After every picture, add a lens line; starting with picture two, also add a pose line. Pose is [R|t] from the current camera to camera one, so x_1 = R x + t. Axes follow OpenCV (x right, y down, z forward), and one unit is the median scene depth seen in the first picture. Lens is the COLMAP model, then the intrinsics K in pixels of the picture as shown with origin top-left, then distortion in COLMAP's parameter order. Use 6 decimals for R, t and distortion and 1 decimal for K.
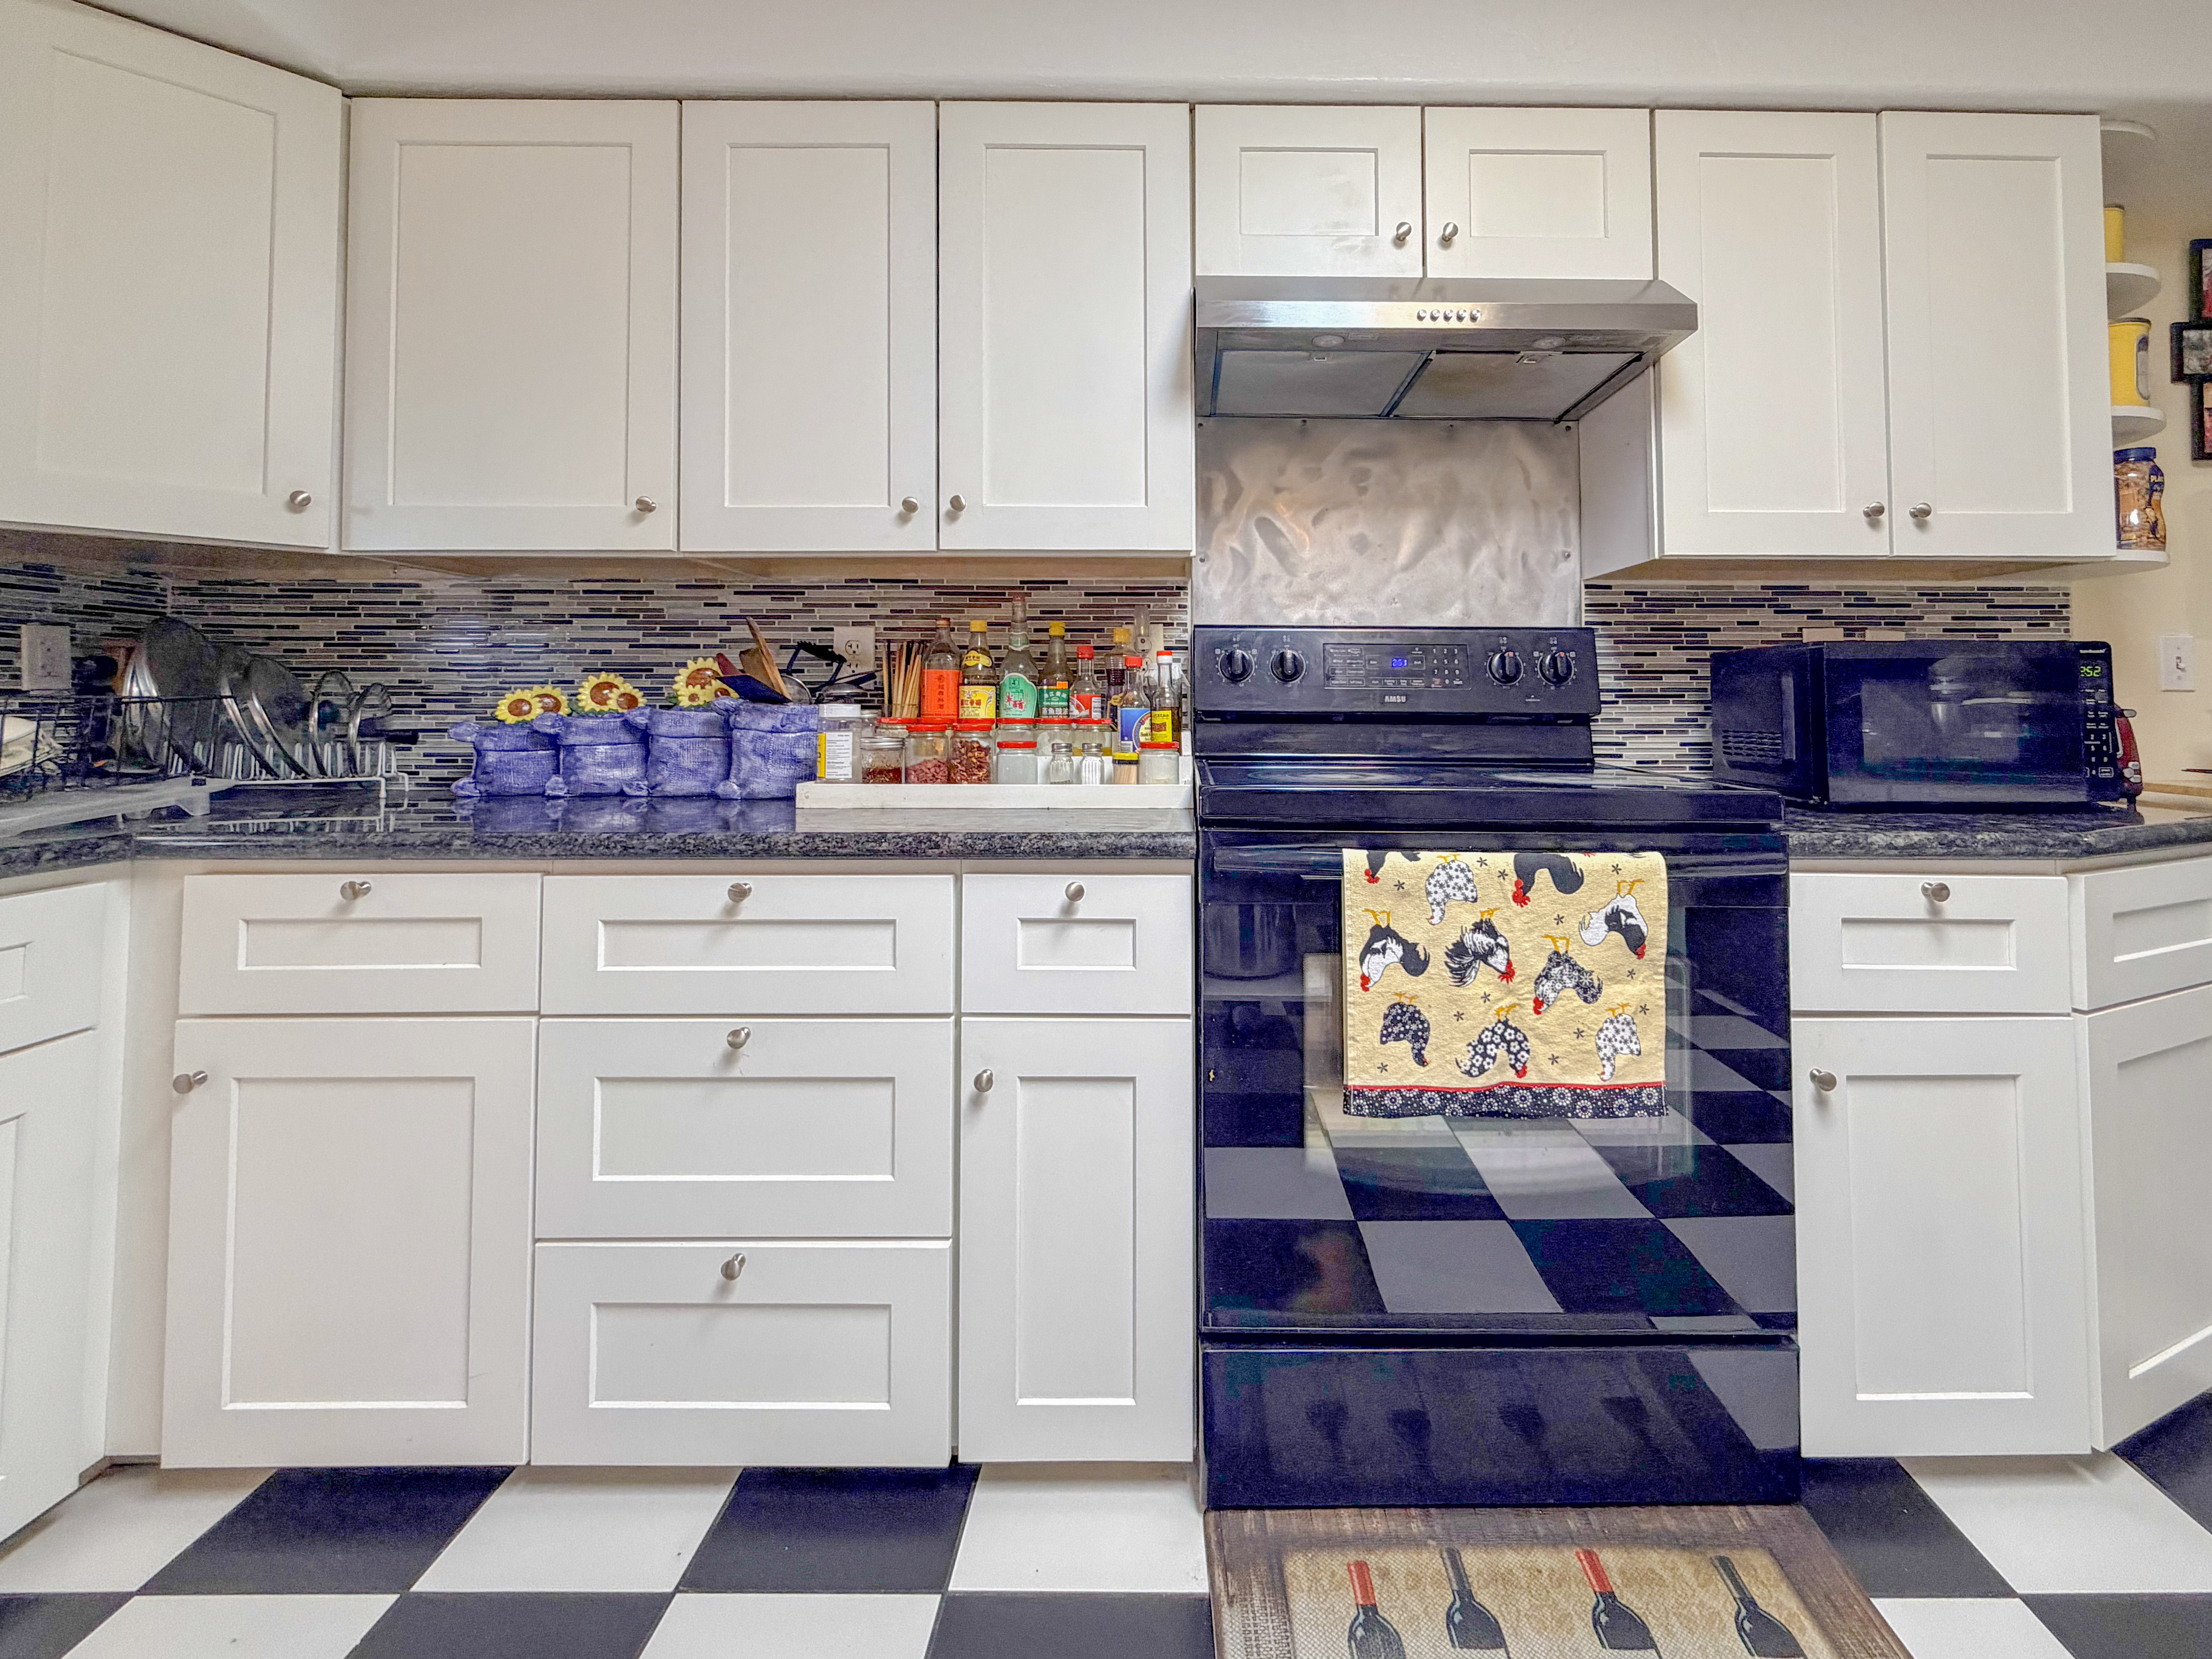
lens RADIAL K [[873.6, 0, 1110.2], [0, 873.6, 721.7], [0, 0, 1]] dist [0.002744, 0.000272]
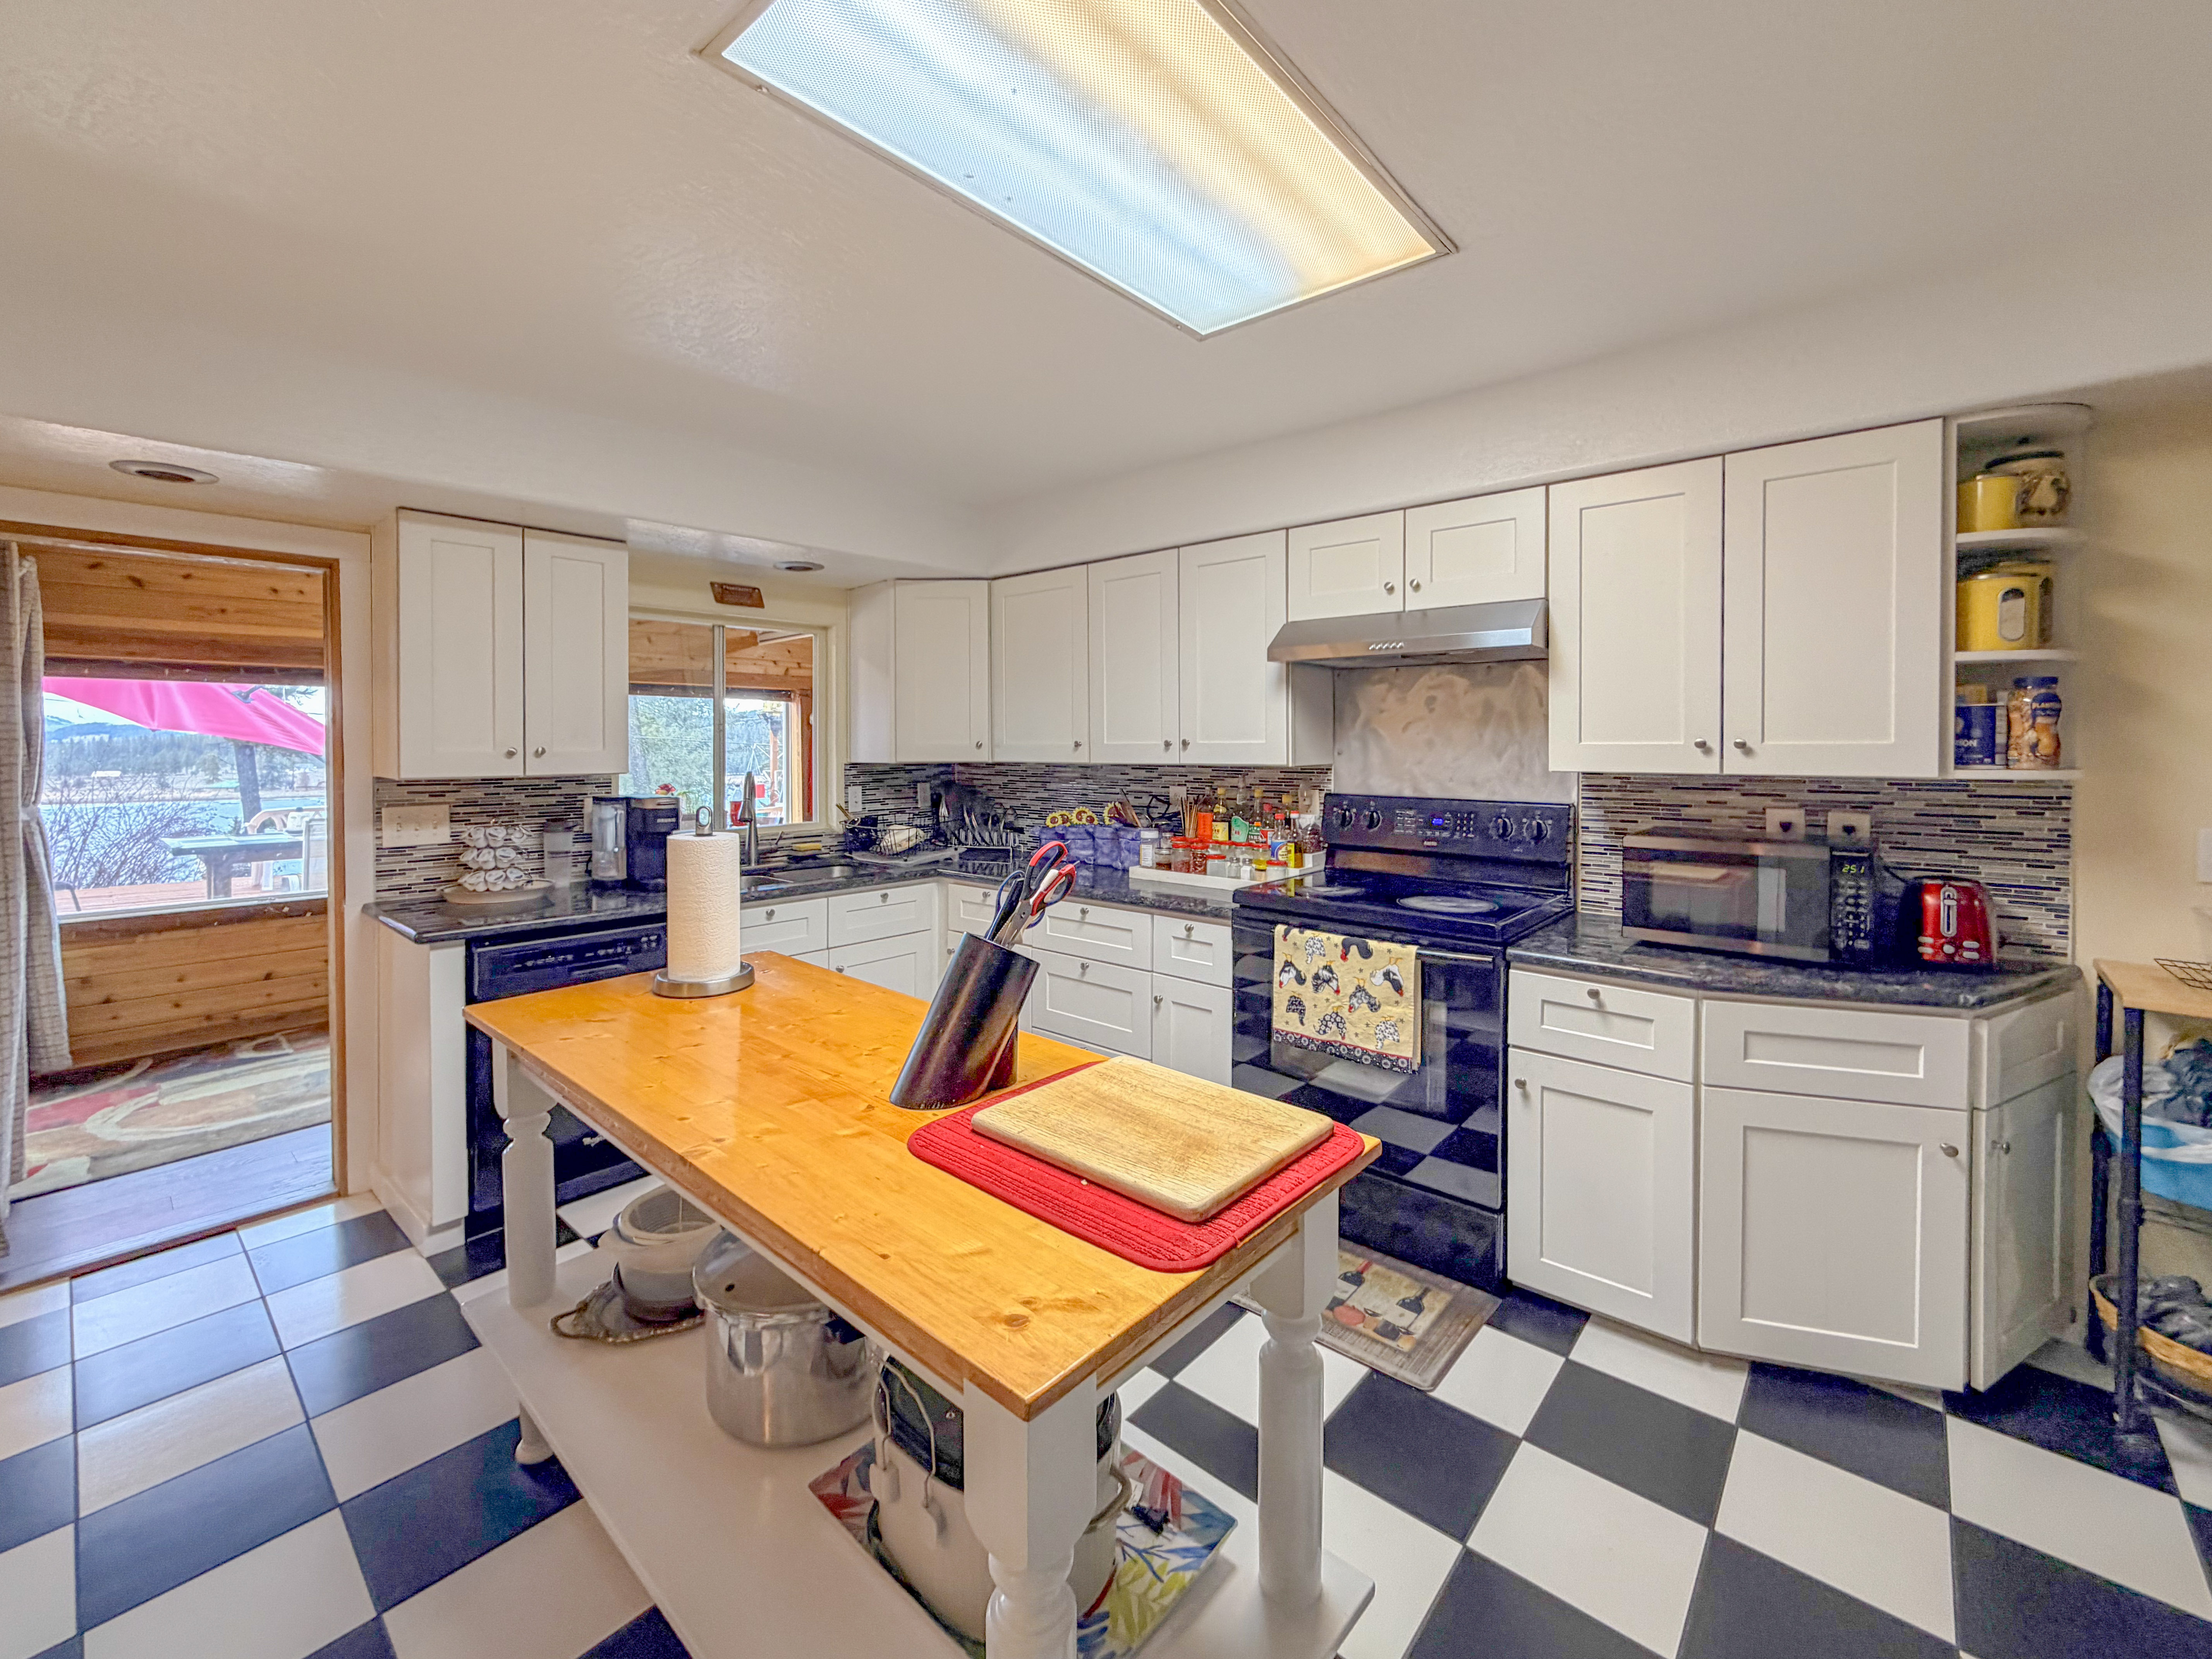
lens RADIAL K [[900.5, 0, 1098.6], [0, 900.5, 832.5], [0, 0, 1]] dist [0.001548, -0.000141]
pose [[0.745881, 0.060451, -0.663330, 1.215811], [0.003798, 0.995471, 0.094990, -0.259583], [0.666068, -0.073370, 0.742273, -0.834270]]
